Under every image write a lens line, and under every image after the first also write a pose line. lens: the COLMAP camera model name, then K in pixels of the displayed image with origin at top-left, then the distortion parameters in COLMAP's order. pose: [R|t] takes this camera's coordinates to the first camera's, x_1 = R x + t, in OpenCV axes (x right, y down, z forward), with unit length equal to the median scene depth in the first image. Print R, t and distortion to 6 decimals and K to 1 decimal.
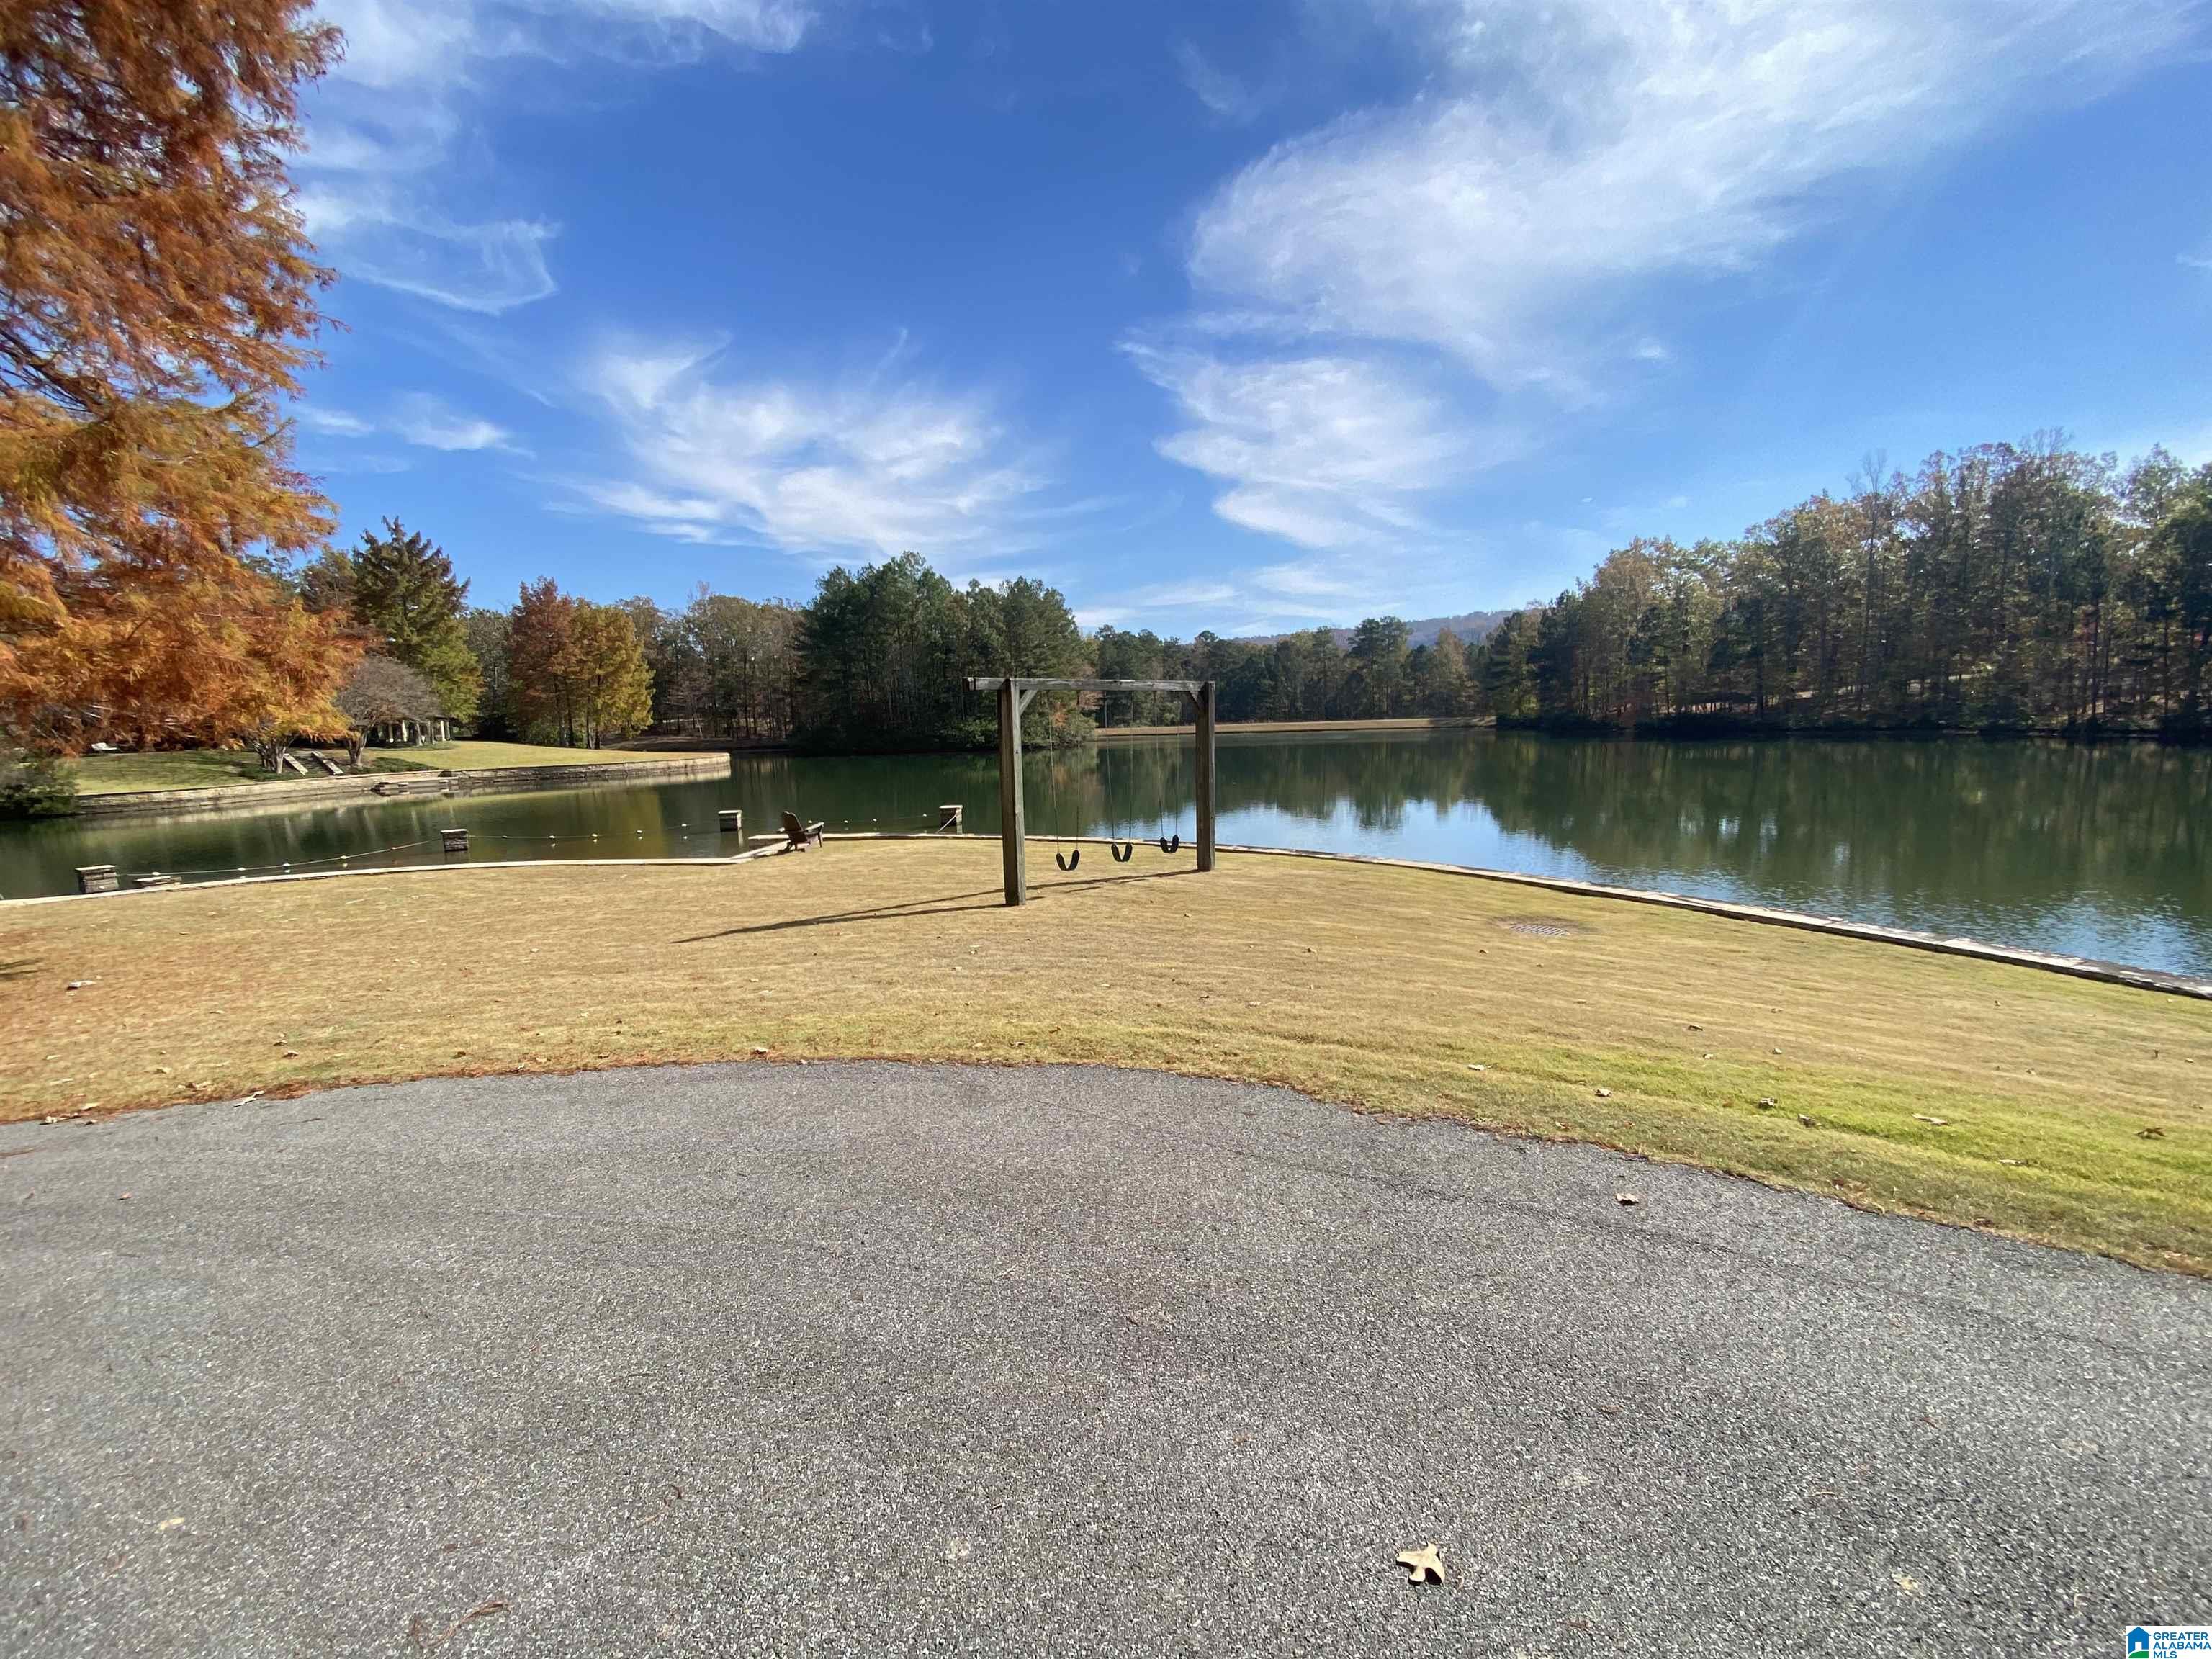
lens RADIAL K [[921.1, 0, 1118.2], [0, 921.1, 838.3], [0, 0, 1]] dist [0.001451, -0.010456]
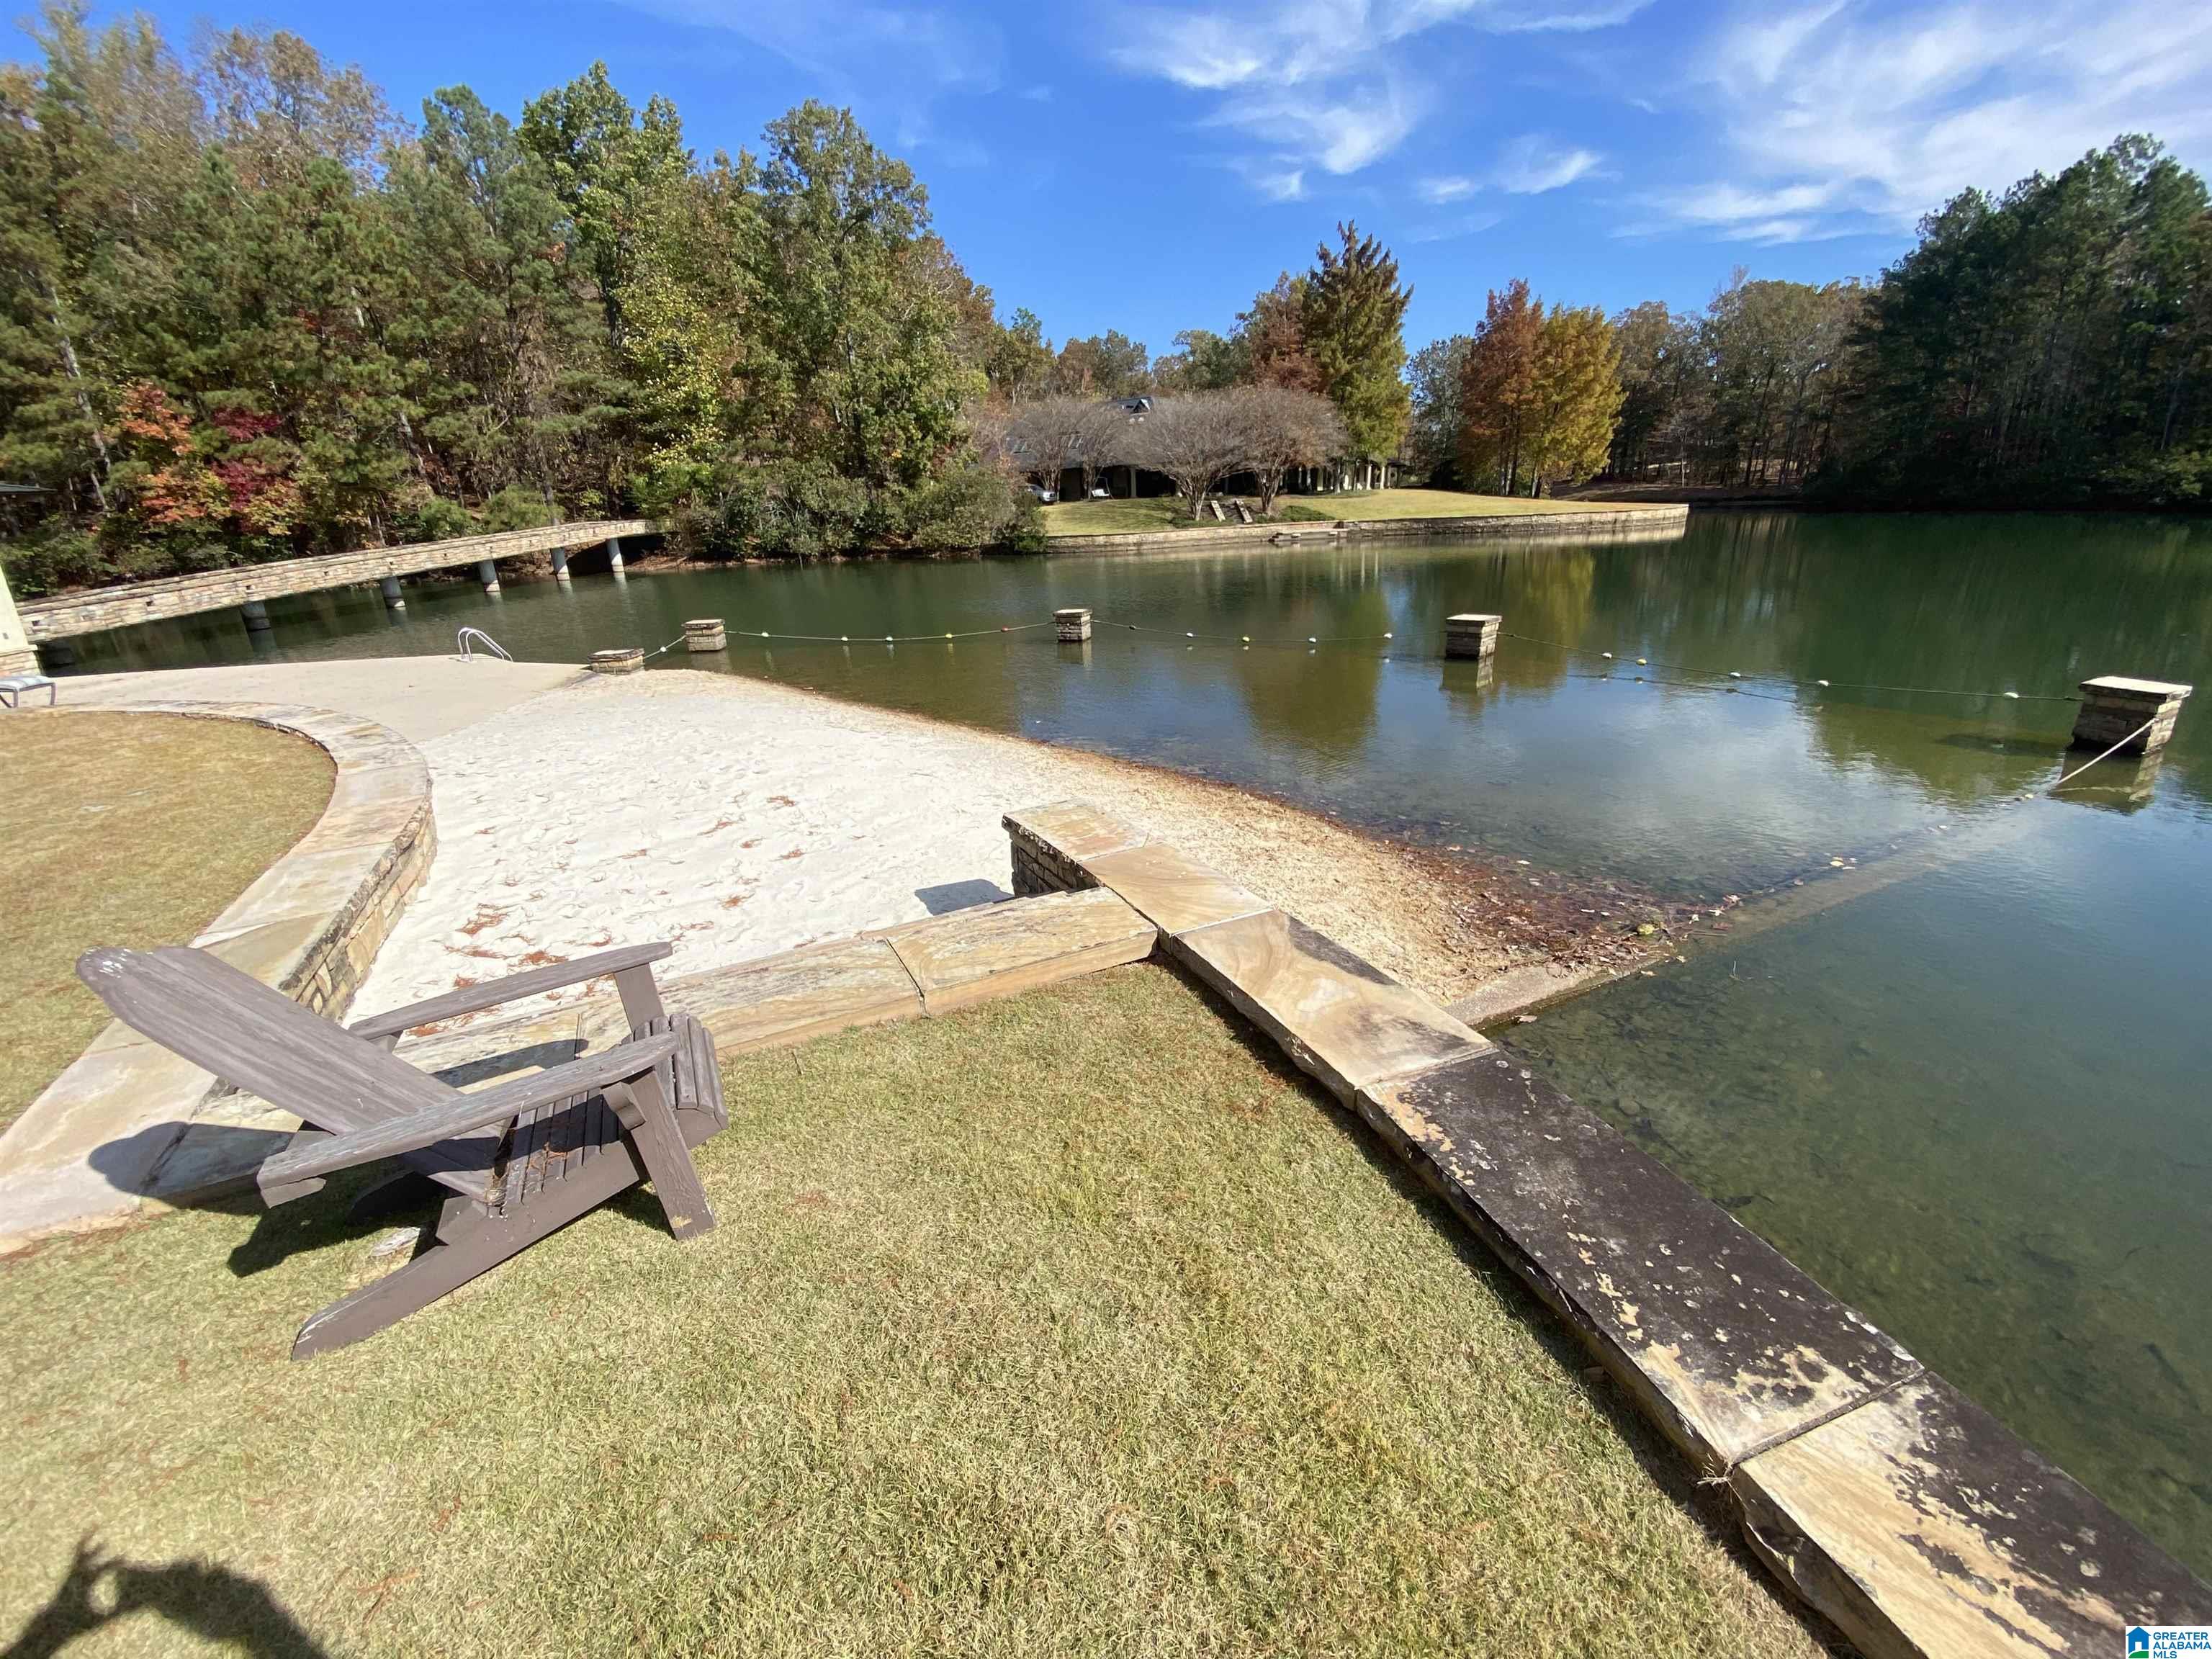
lens RADIAL K [[921.1, 0, 1118.2], [0, 921.1, 838.3], [0, 0, 1]] dist [0.001451, -0.010456]
pose [[0.559187, 0.284302, -0.778770, -0.037210], [-0.081816, 0.953700, 0.289416, -0.013891], [0.824995, -0.098121, 0.556558, 0.194881]]
